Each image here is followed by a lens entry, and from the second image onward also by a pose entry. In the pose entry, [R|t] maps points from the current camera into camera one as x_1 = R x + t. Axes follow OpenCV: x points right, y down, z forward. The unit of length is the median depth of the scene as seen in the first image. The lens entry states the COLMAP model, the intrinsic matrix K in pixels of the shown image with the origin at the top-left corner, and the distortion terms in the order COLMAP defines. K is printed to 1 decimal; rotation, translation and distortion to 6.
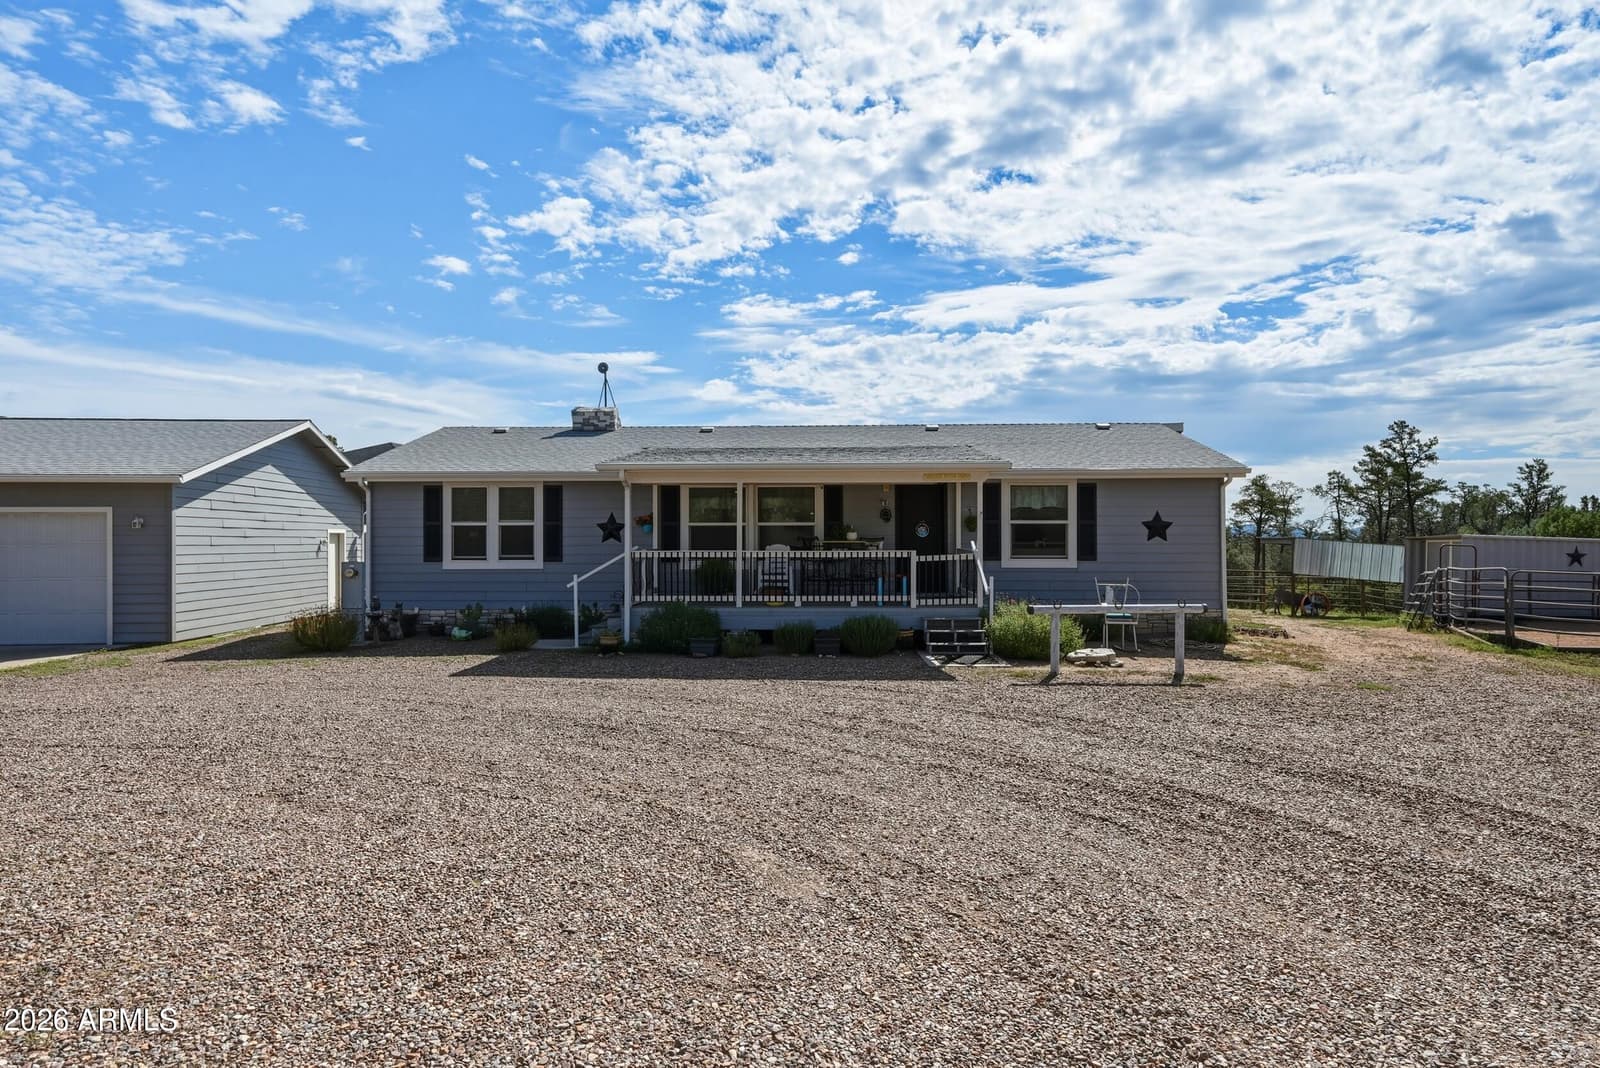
lens RADIAL K [[918.3, 0, 770.6], [0, 918.3, 546.8], [0, 0, 1]] dist [0.004077, -0.003401]
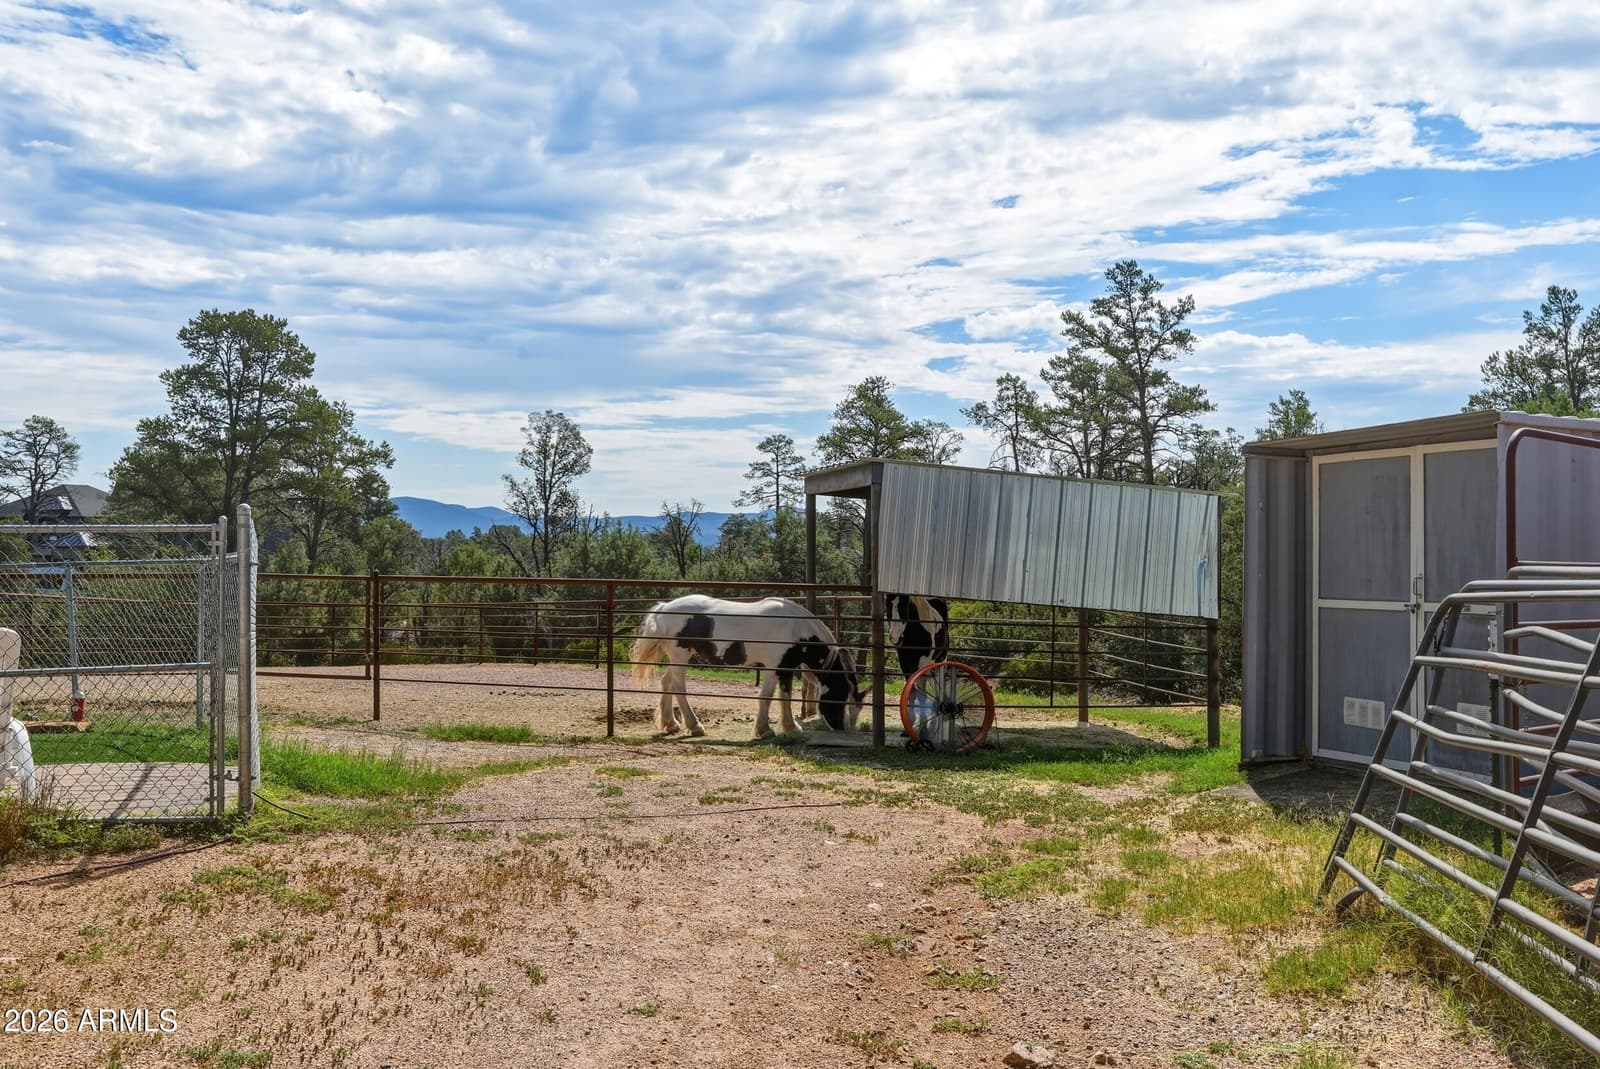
lens RADIAL K [[1544.4, 0, 794.7], [0, 1544.4, 531.0], [0, 0, 1]] dist [-0.003102, 0.000000]
pose [[0.916342, 0.000923, 0.400395, 0.206143], [0.002724, 0.999960, -0.008540, 0.008736], [-0.400387, 0.008916, 0.916303, 0.335753]]
